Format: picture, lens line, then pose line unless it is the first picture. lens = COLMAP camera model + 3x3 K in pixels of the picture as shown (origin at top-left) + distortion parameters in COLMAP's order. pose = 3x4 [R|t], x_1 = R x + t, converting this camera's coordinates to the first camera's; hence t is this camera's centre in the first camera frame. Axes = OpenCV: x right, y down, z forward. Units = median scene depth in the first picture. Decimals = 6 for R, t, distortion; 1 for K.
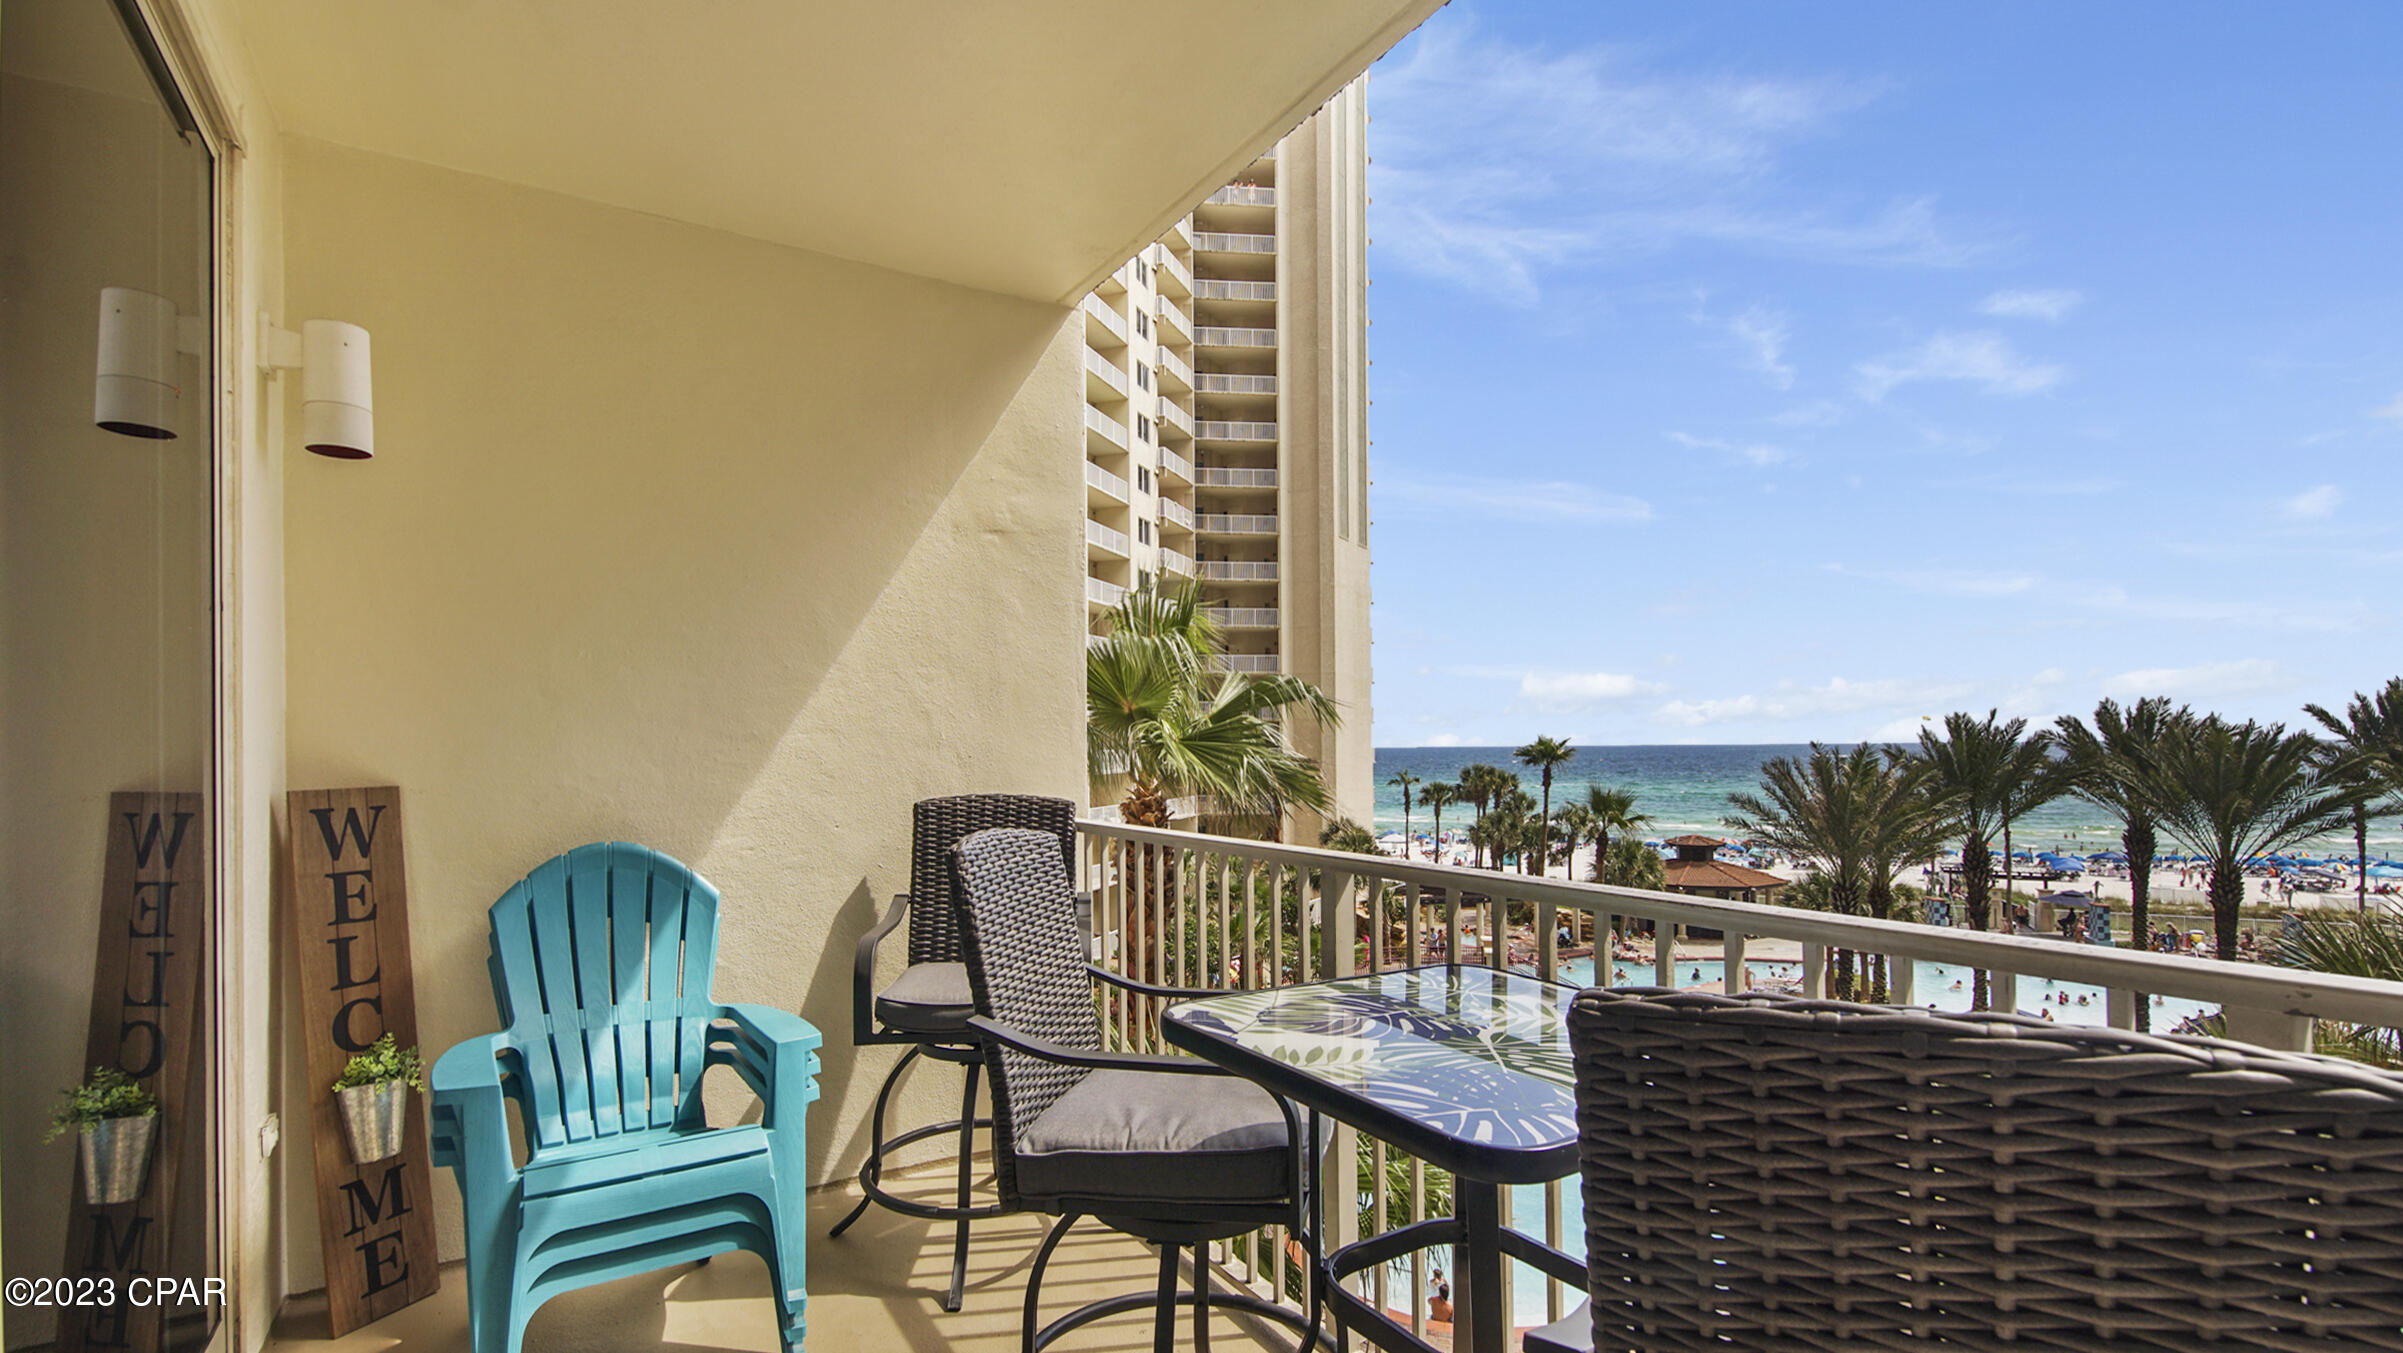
lens RADIAL K [[1080.2, 0, 1134.9], [0, 1080.2, 734.6], [0, 0, 1]] dist [-0.030638, 0.001026]
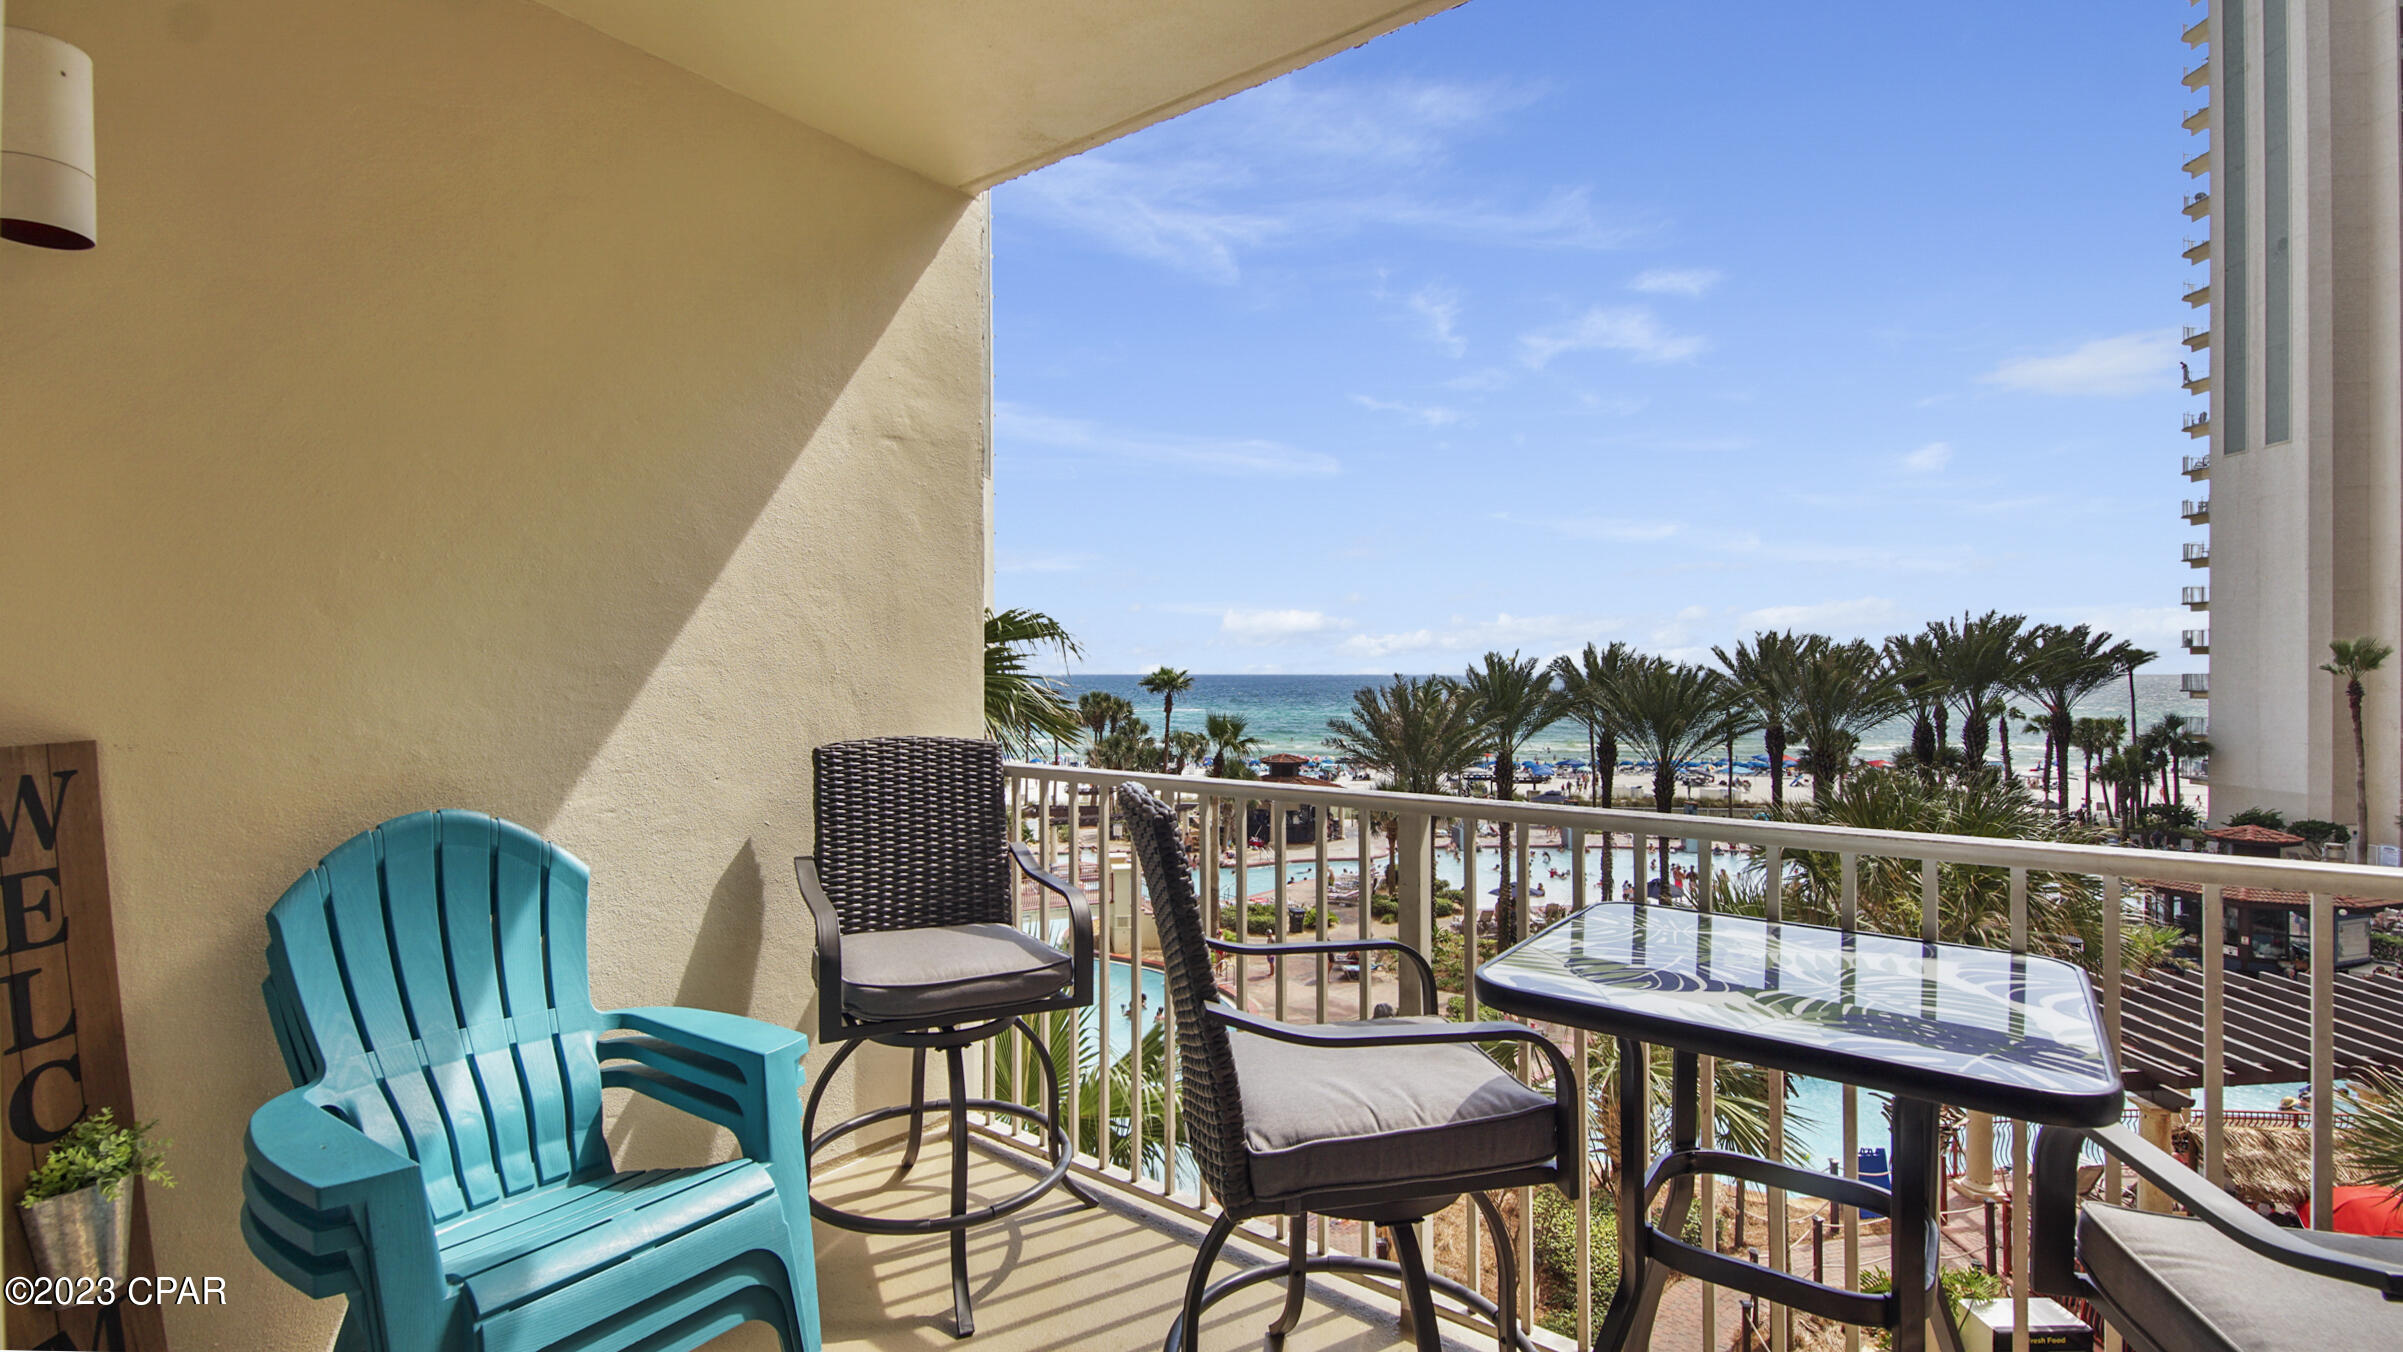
lens RADIAL K [[1081.0, 0, 1151.8], [0, 1081.0, 675.8], [0, 0, 1]] dist [-0.015651, -0.002663]
pose [[0.930252, 0.006216, 0.366868, -0.268919], [-0.011414, 0.999863, 0.012003, -0.007357], [-0.366744, -0.015353, 0.930195, 0.109252]]
